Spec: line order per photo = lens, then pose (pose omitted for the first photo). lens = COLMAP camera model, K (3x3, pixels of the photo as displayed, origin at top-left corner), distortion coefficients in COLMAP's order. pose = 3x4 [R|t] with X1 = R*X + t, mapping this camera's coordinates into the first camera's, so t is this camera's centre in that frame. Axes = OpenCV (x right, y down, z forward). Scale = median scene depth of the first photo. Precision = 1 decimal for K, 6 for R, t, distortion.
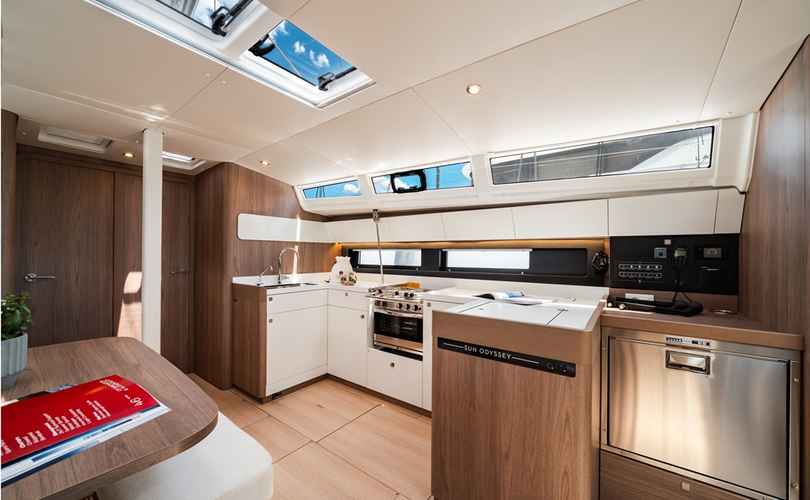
lens RADIAL K [[306.0, 0, 409.5], [0, 306.0, 249.9], [0, 0, 1]] dist [-0.002227, -0.000075]
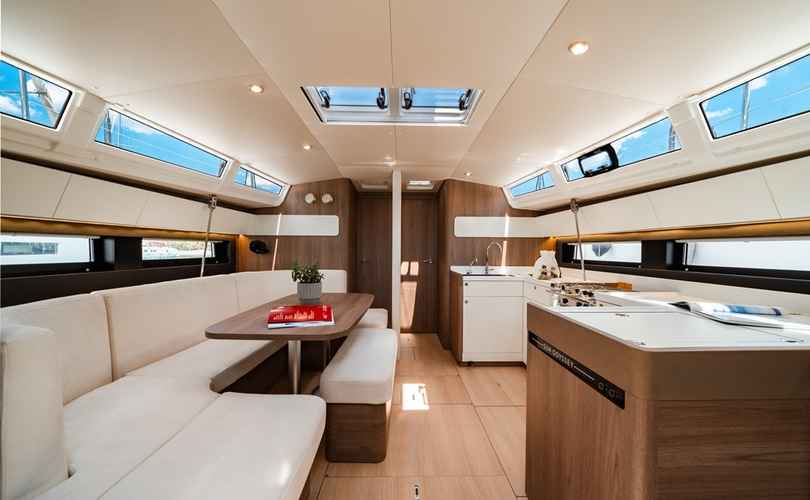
lens RADIAL K [[306.0, 0, 409.7], [0, 306.0, 250.8], [0, 0, 1]] dist [-0.002227, -0.000075]
pose [[0.598190, -0.000779, -0.801354, 0.359837], [0.009554, 0.999935, 0.006160, 0.013759], [0.801298, -0.011341, 0.598159, 0.072248]]
